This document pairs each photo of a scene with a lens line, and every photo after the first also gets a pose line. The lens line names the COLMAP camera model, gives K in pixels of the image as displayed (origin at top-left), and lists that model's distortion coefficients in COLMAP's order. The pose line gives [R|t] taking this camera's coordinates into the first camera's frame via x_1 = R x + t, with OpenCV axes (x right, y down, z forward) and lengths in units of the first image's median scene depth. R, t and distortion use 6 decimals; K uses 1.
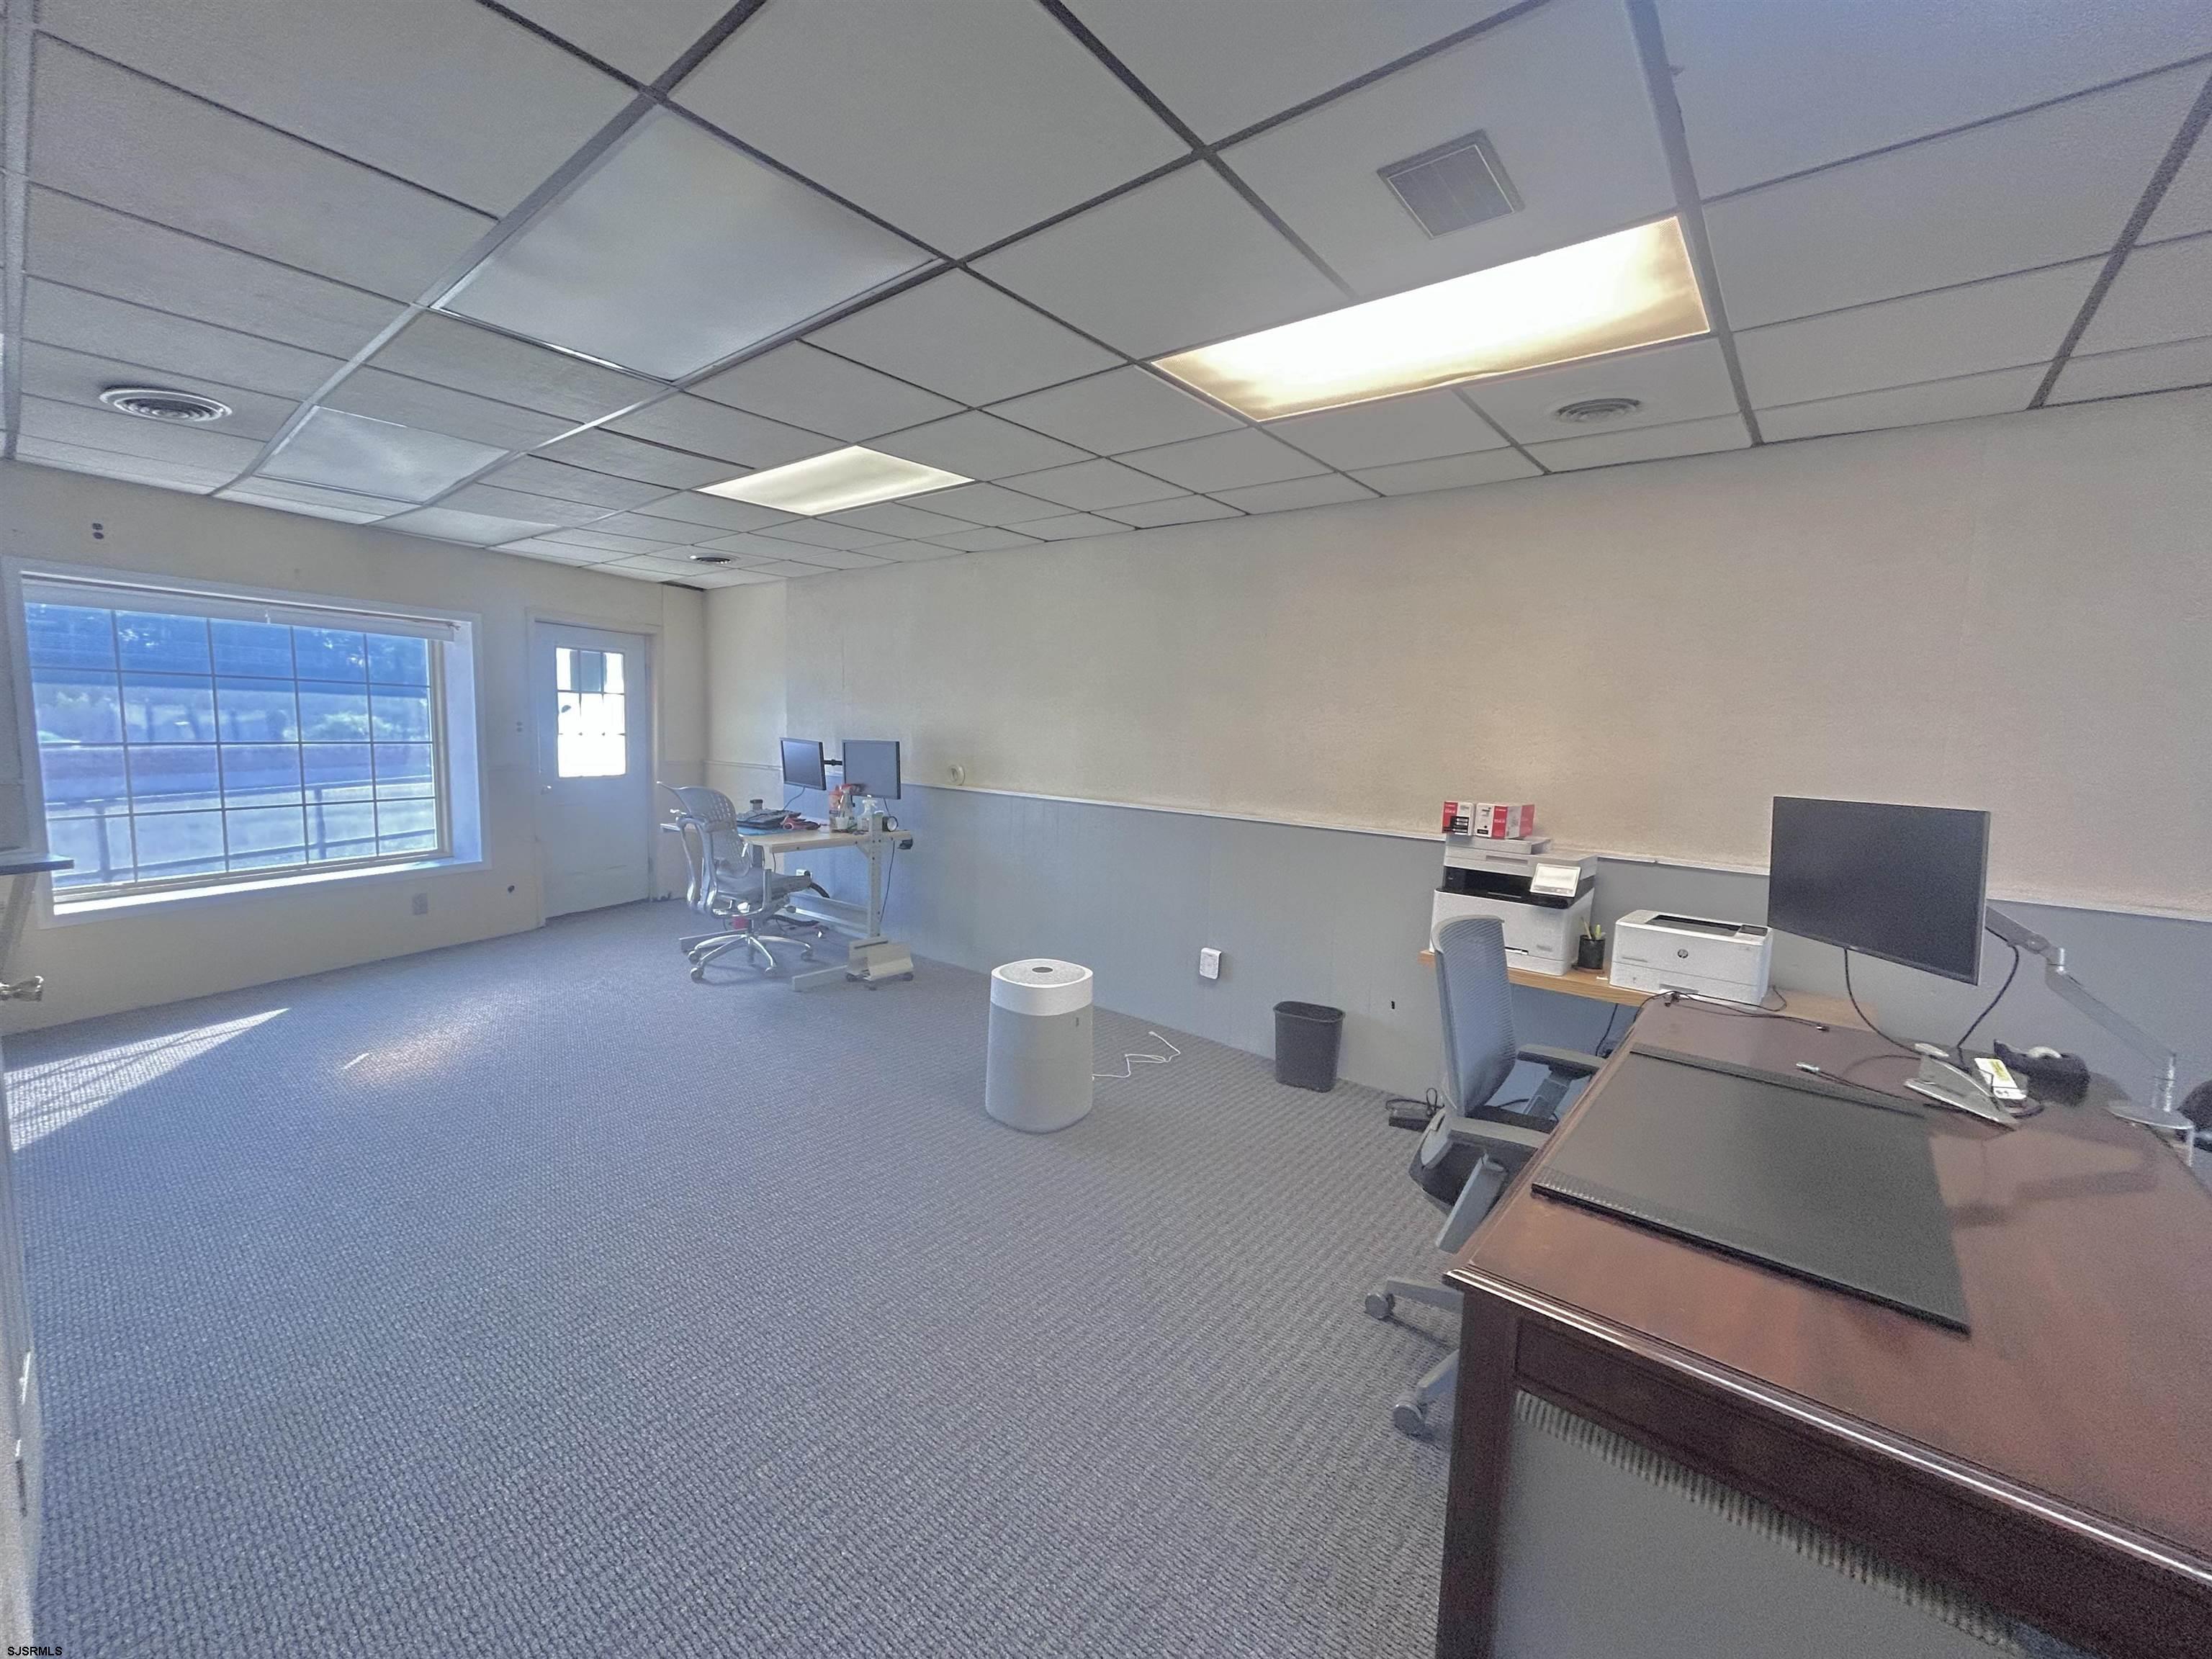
lens RADIAL K [[882.8, 0, 1118.1], [0, 882.8, 825.3], [0, 0, 1]] dist [-0.003937, 0.000145]
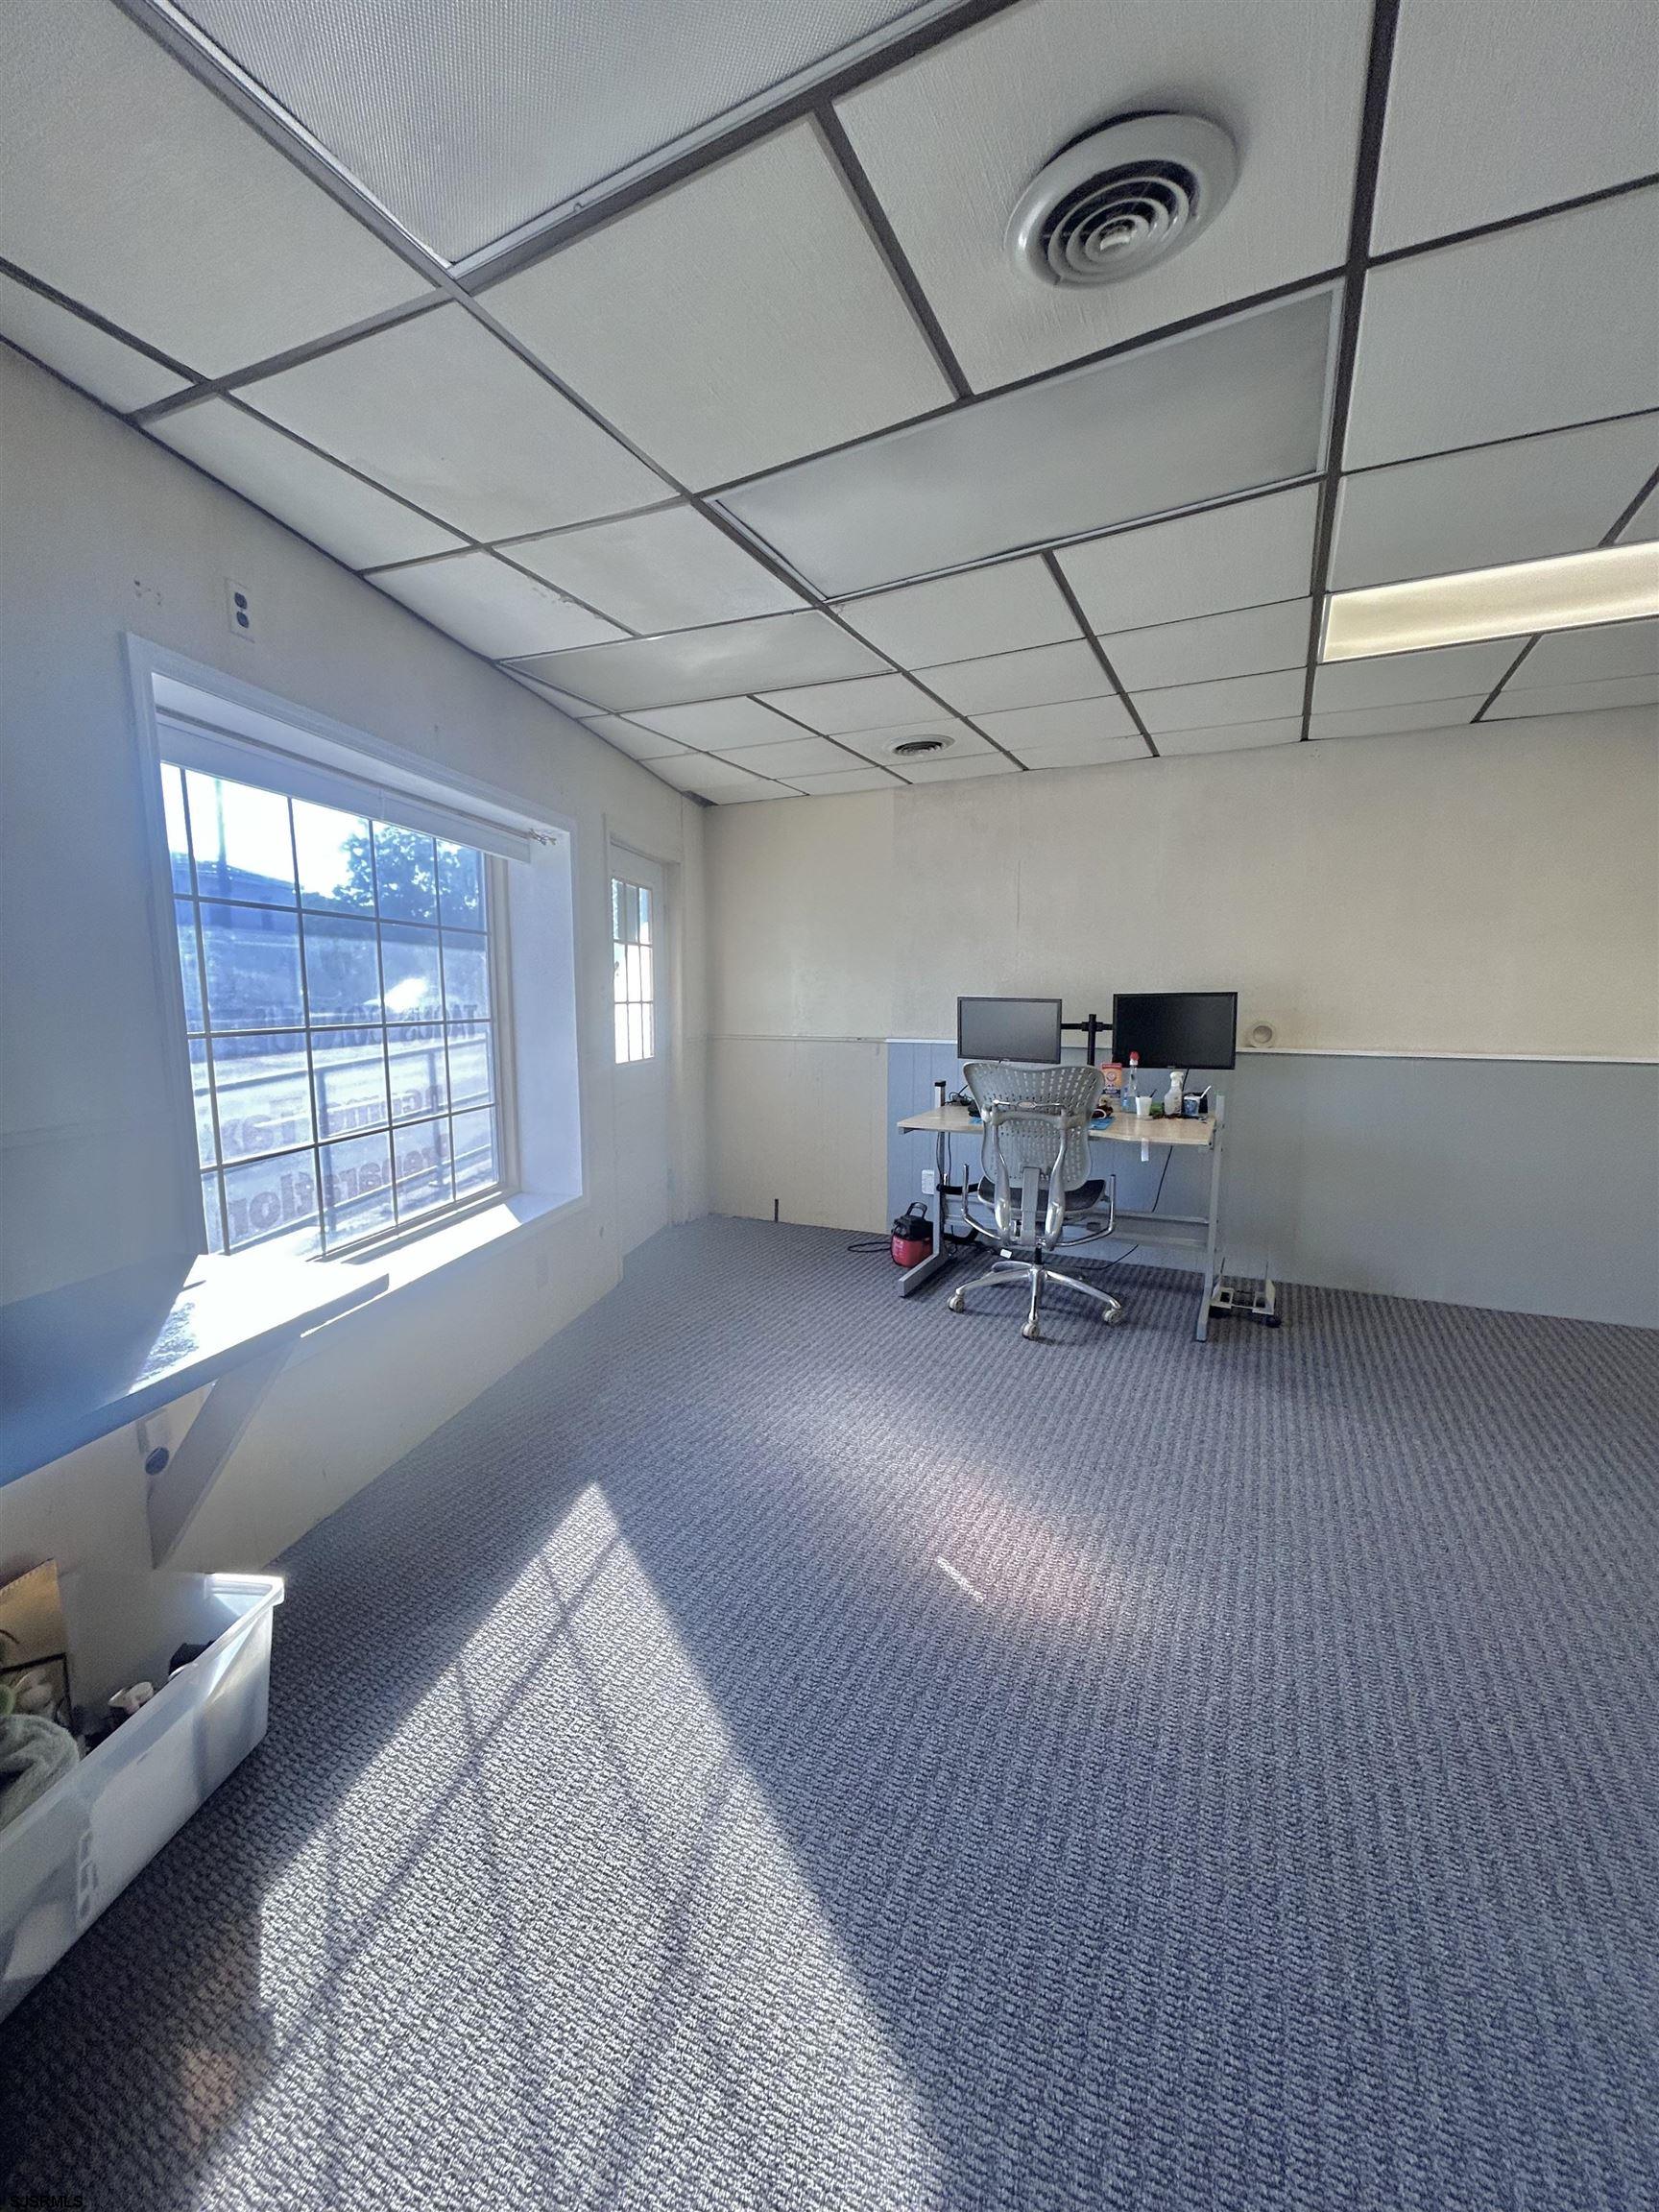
lens RADIAL K [[882.8, 0, 827.3], [0, 882.8, 1105.4], [0, 0, 1]] dist [-0.003937, 0.000145]
pose [[0.974161, -0.056940, 0.218558, -0.771023], [0.053045, 0.998312, 0.023652, -0.036739], [-0.219536, -0.011447, 0.975537, 0.345375]]
